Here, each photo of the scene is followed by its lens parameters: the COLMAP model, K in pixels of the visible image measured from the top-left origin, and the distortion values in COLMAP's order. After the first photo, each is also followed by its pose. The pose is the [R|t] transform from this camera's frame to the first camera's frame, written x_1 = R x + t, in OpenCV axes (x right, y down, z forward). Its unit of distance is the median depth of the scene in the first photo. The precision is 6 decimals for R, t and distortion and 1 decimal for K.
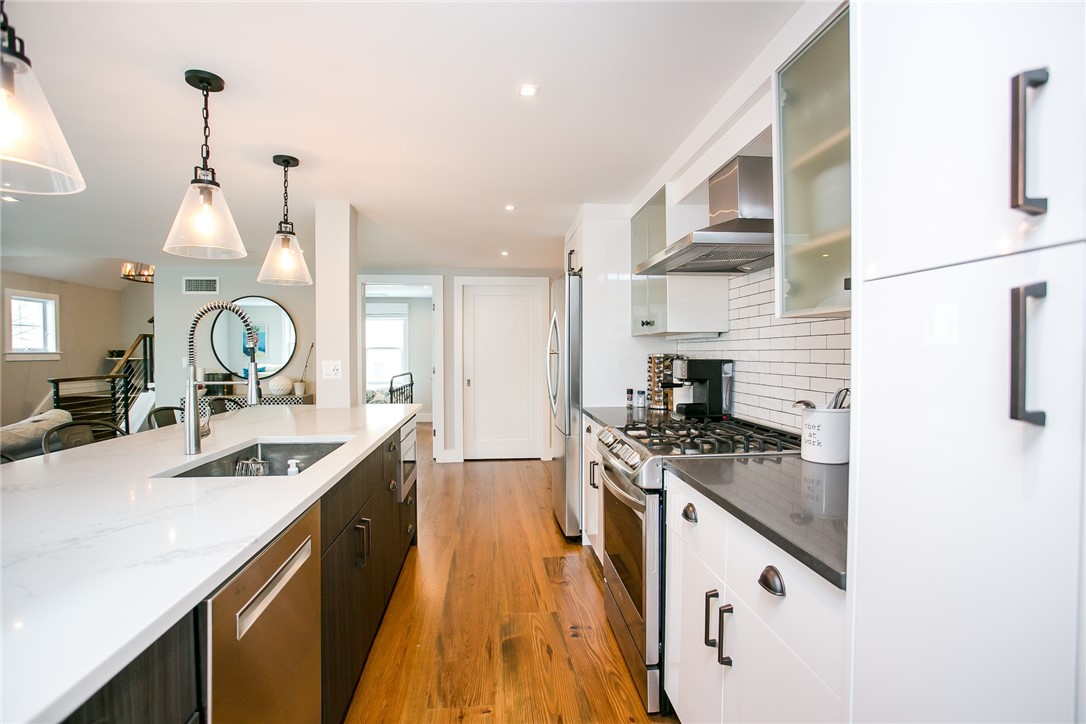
lens RADIAL K [[522.4, 0, 547.2], [0, 522.4, 366.1], [0, 0, 1]] dist [-0.056864, 0.000615]
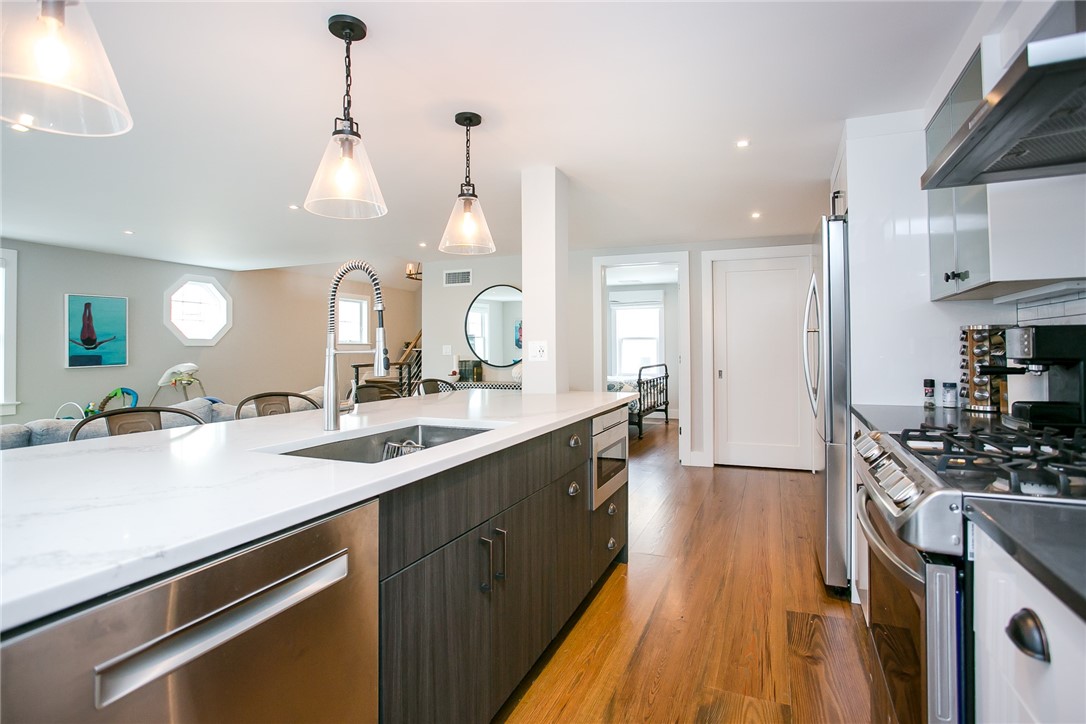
lens RADIAL K [[534.1, 0, 566.4], [0, 534.1, 342.3], [0, 0, 1]] dist [-0.067530, 0.035125]
pose [[0.881932, -0.010667, -0.471256, 0.080170], [-0.008484, 0.999223, -0.038495, 0.032601], [0.471301, 0.037948, 0.881156, 0.241465]]
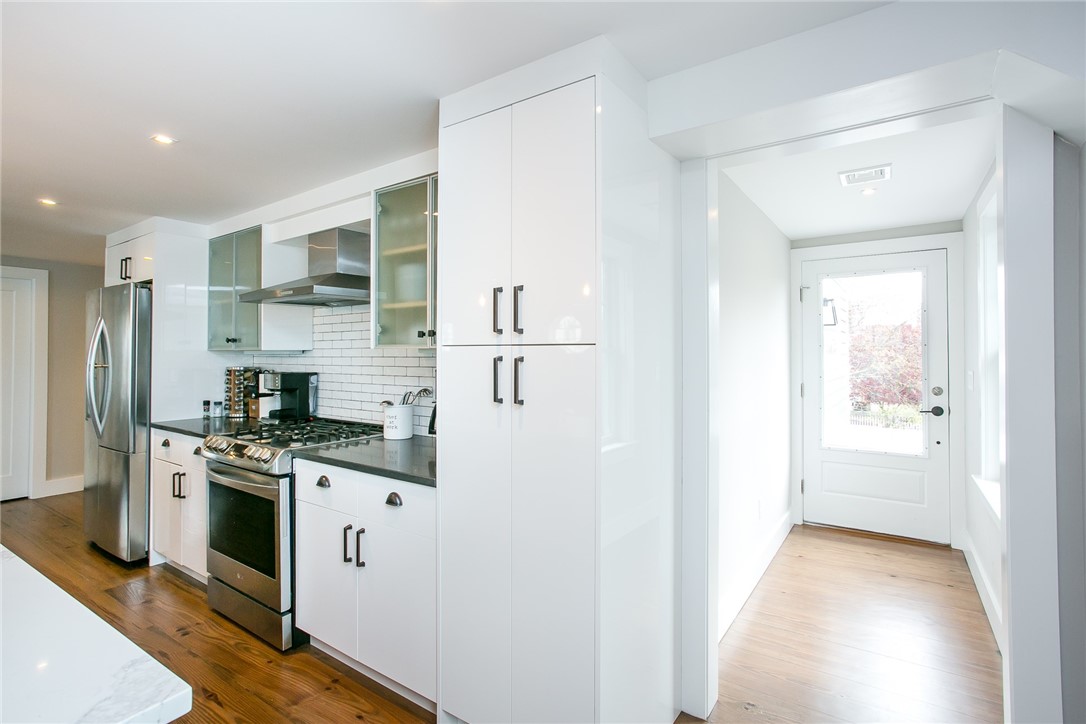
lens RADIAL K [[534.1, 0, 566.4], [0, 534.1, 342.3], [0, 0, 1]] dist [-0.067530, 0.035125]
pose [[0.617182, 0.019762, 0.786572, -0.278842], [0.017917, 0.999072, -0.039159, -0.024172], [-0.786616, 0.038261, 0.616255, -0.276322]]
